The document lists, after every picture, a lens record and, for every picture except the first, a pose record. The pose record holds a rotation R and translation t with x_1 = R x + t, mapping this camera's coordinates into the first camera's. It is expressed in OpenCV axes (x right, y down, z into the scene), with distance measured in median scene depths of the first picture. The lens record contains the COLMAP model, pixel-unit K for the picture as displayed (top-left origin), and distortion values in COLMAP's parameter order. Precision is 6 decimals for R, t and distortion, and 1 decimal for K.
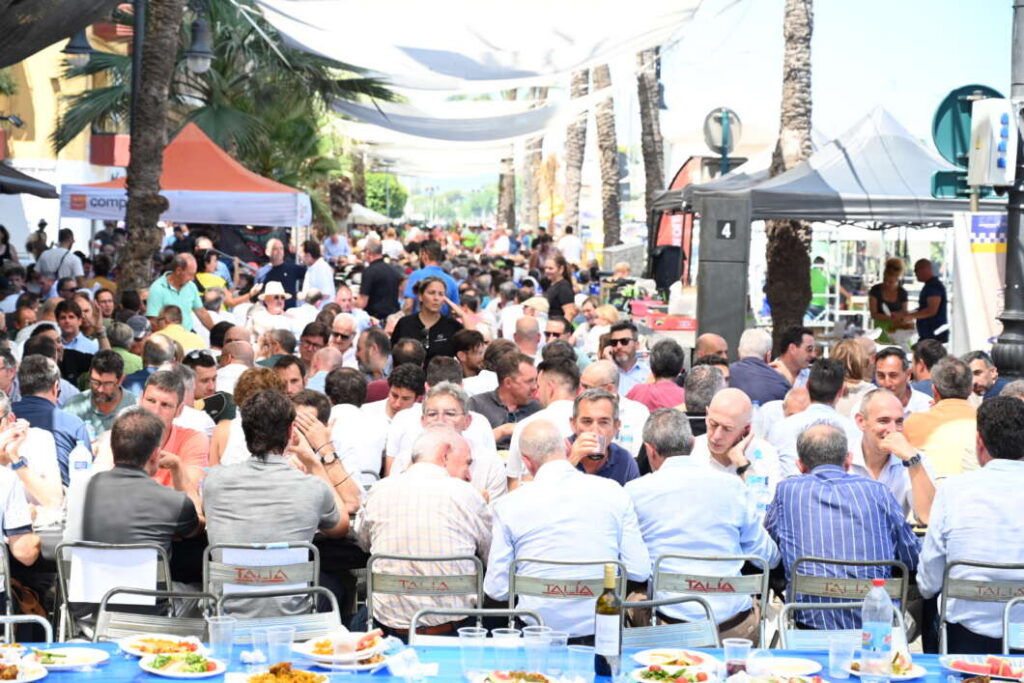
lens RADIAL K [[2074.2, 0, 511.7], [0, 2074.2, 341.4], [0, 0, 1]] dist [0.088301, 0.000000]
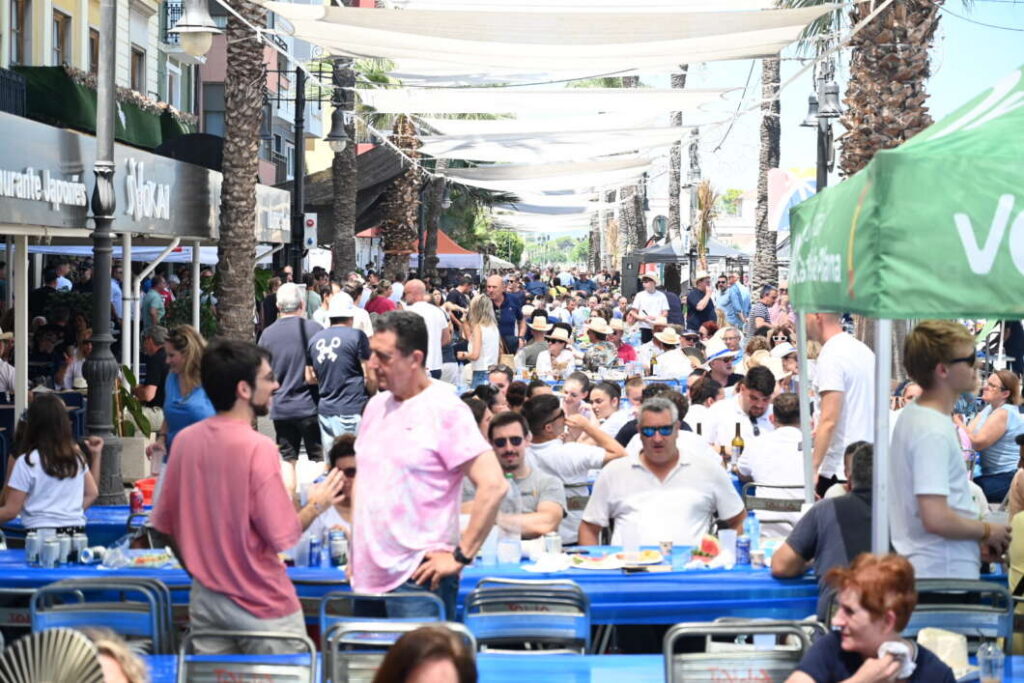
lens RADIAL K [[1915.9, 0, 512.0], [0, 1915.9, 341.0], [0, 0, 1]] dist [-0.024210, 0.000000]
pose [[0.998388, -0.008950, -0.056049, 0.054076], [0.007918, 0.999796, -0.018606, 0.068415], [0.056204, 0.018133, 0.998255, -1.170367]]
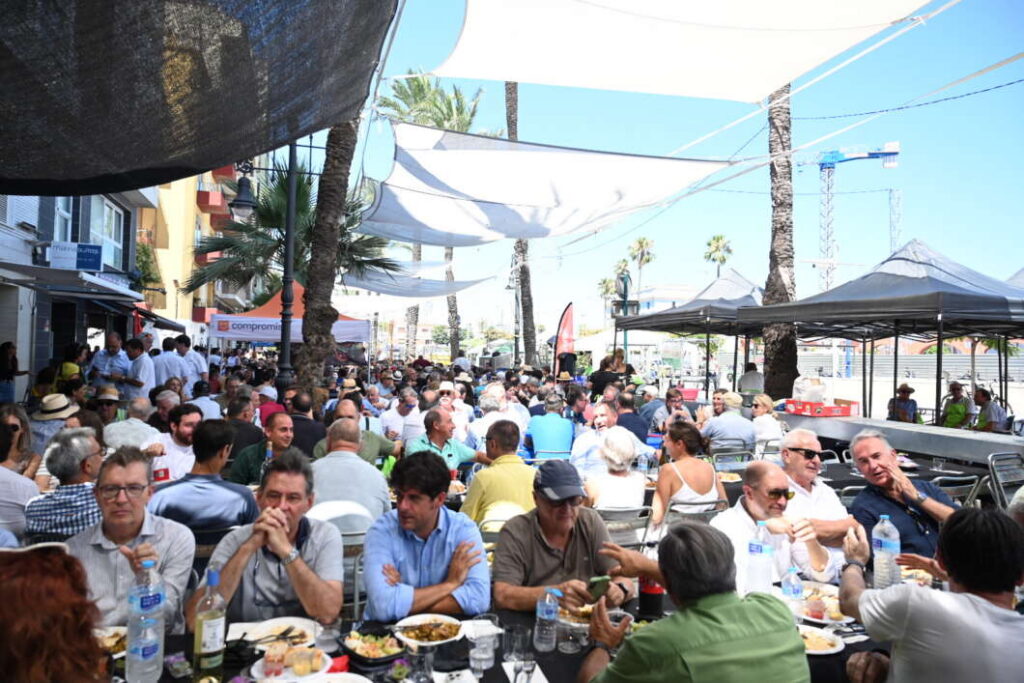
lens RADIAL K [[702.6, 0, 511.7], [0, 702.6, 345.0], [0, 0, 1]] dist [-0.001440, -0.001291]
pose [[0.968460, -0.004388, 0.249130, -0.133871], [0.020720, 0.997800, -0.062974, -0.017199], [-0.248305, 0.066149, 0.966421, 0.464308]]
